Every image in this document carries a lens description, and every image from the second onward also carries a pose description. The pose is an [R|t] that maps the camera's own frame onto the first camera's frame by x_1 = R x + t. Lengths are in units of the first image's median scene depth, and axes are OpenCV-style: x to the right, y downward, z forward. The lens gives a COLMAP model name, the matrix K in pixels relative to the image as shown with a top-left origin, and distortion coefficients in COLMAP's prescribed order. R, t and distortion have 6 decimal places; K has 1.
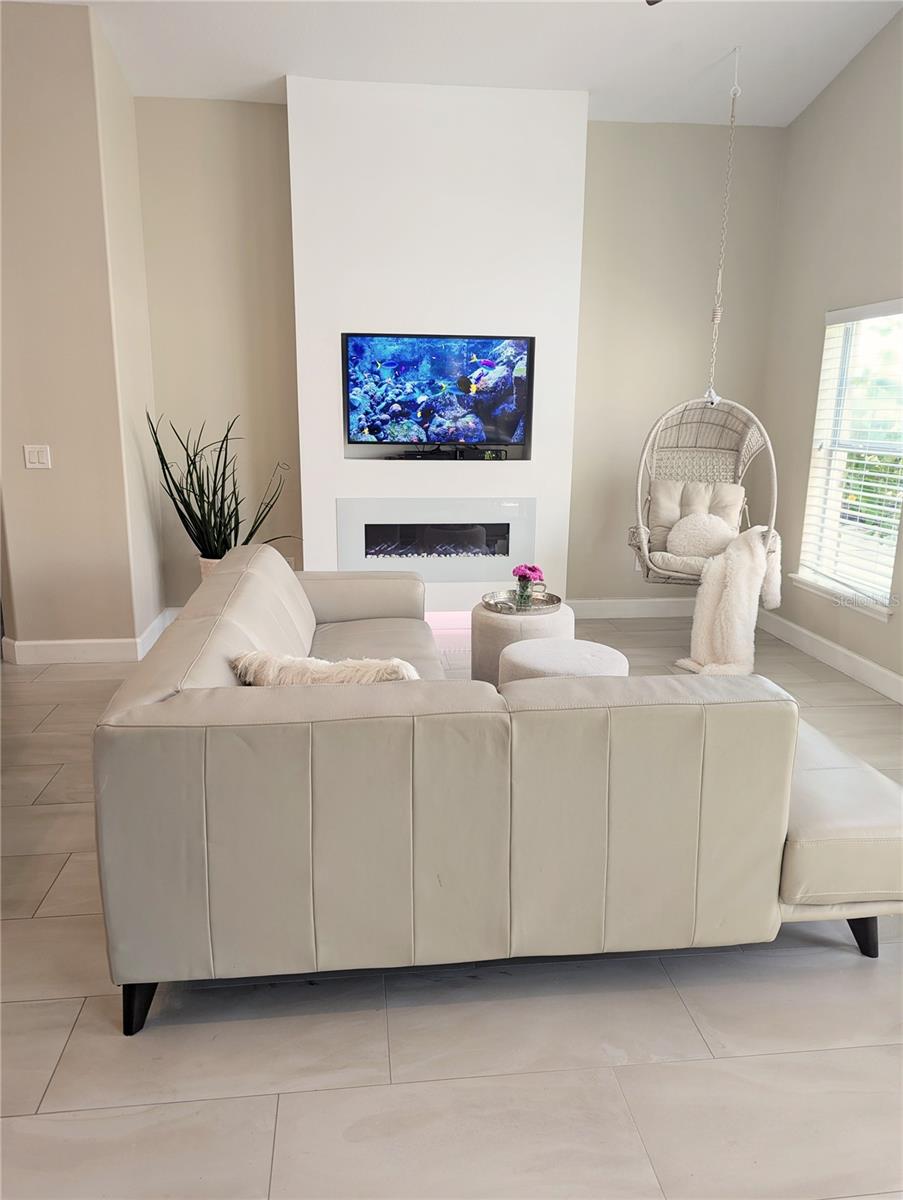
lens RADIAL K [[854.7, 0, 462.7], [0, 854.7, 592.9], [0, 0, 1]] dist [0.032719, 0.005537]
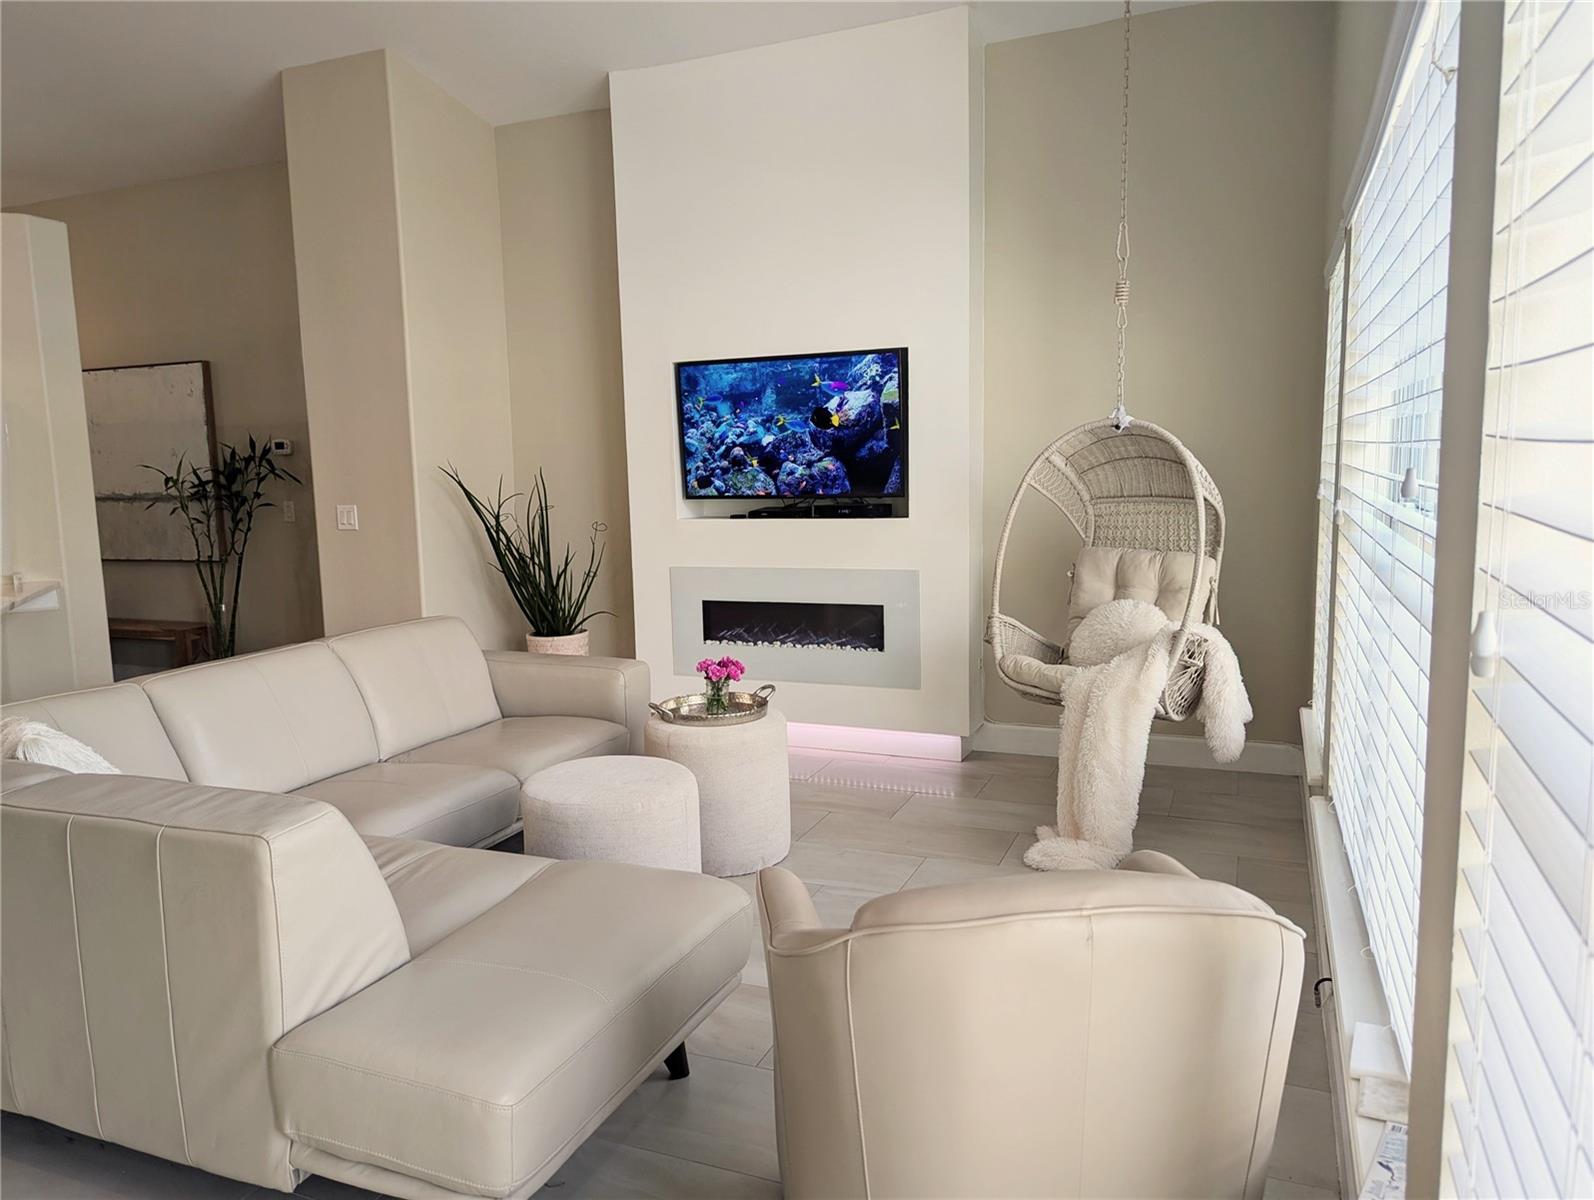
lens RADIAL K [[1139.6, 0, 796.5], [0, 1139.6, 604.6], [0, 0, 1]] dist [0.035825, -0.014490]
pose [[0.859747, 0.031376, -0.509756, 0.496970], [-0.075532, 0.994947, -0.066150, -0.014676], [0.505104, 0.095375, 0.857772, 0.155101]]
